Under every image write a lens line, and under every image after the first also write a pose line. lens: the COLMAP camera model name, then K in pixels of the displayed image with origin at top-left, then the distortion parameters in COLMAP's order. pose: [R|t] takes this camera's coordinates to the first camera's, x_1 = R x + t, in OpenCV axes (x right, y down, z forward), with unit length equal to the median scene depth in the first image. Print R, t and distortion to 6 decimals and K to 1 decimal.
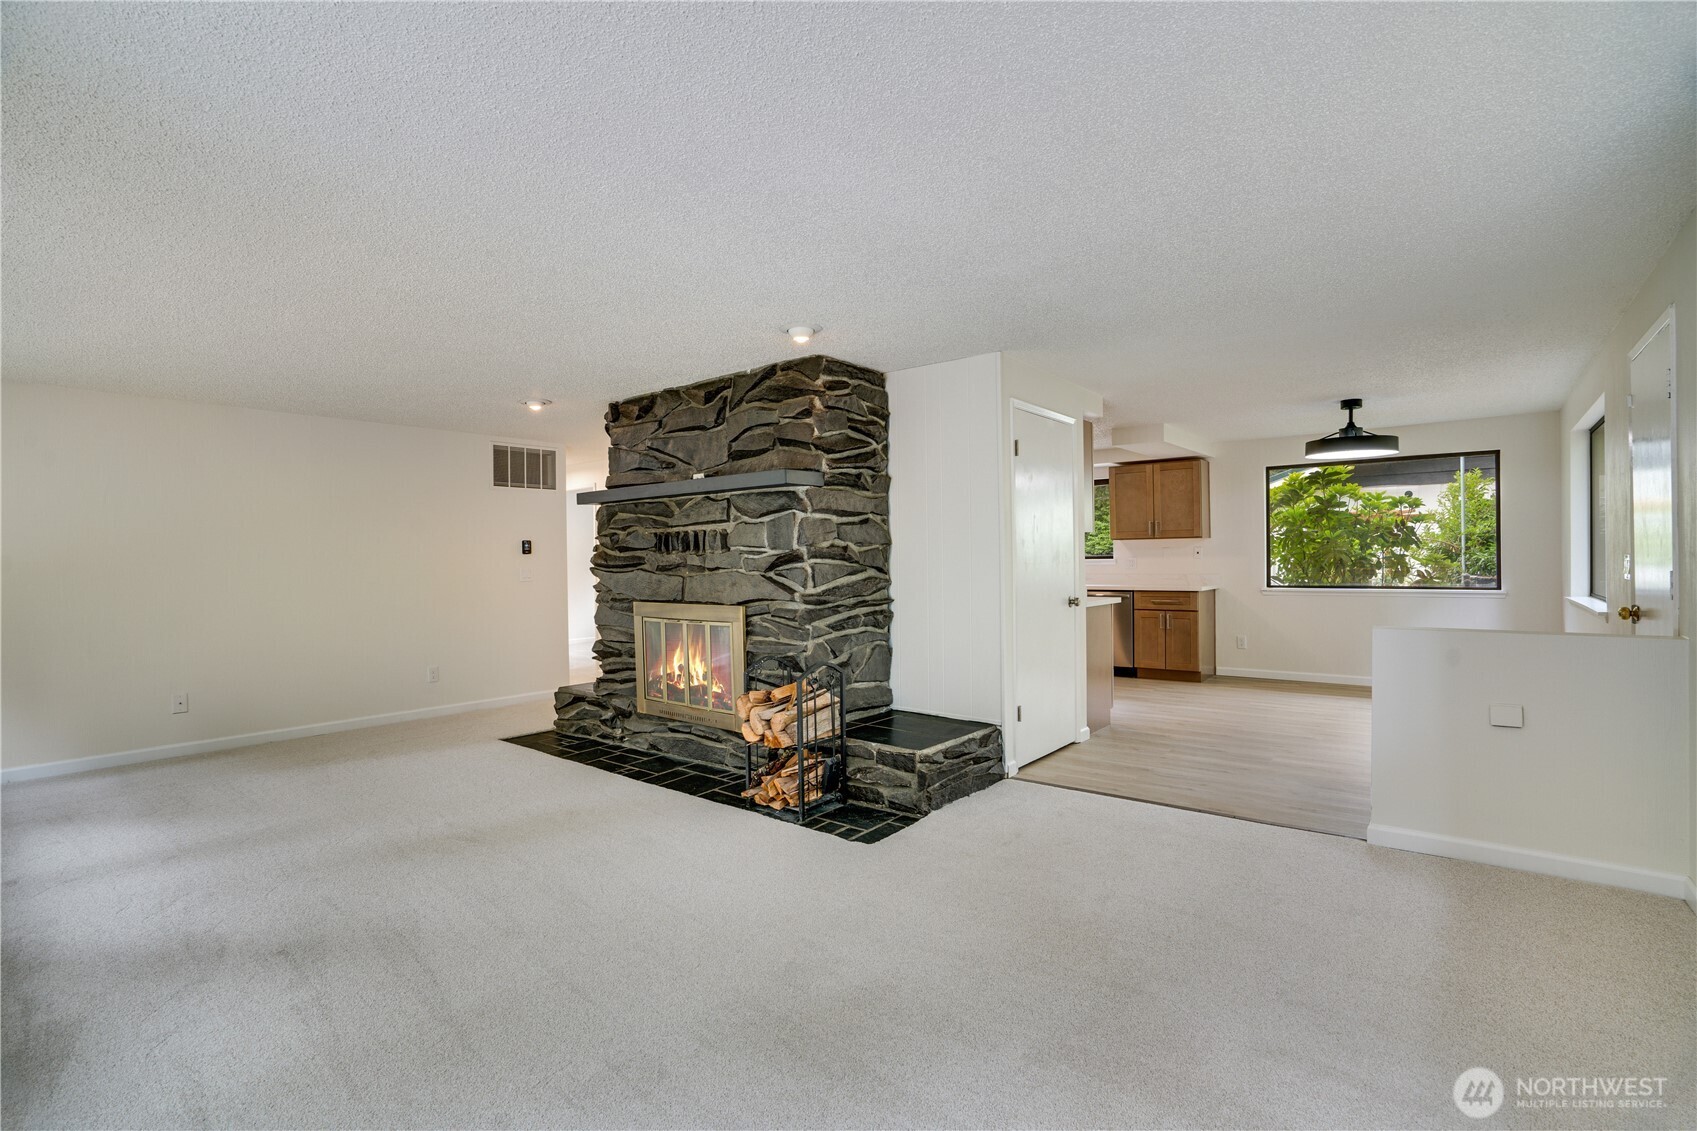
lens RADIAL K [[802.9, 0, 846.6], [0, 802.9, 566.3], [0, 0, 1]] dist [-0.014945, 0.002244]
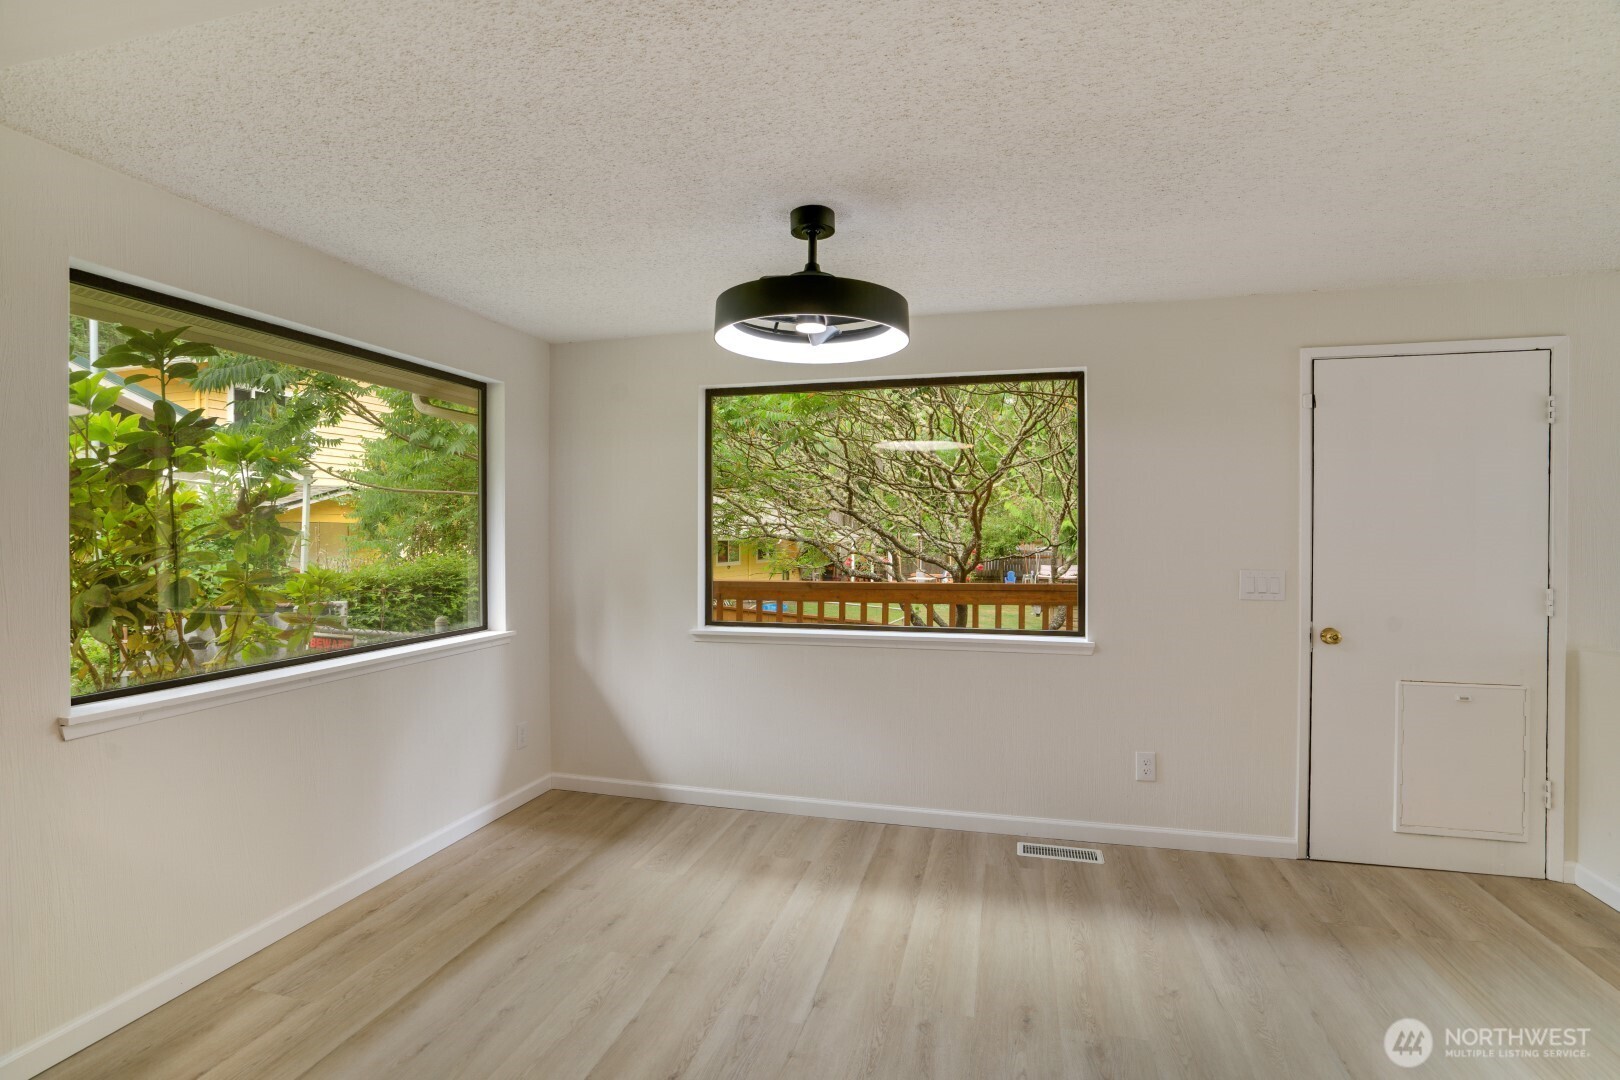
lens RADIAL K [[766.5, 0, 812.6], [0, 766.5, 544.0], [0, 0, 1]] dist [-0.014945, 0.002244]
pose [[0.923756, 0.014162, 0.382721, 0.400227], [-0.010973, 0.999885, -0.010515, -0.021167], [-0.382825, 0.005513, 0.923804, 0.520397]]
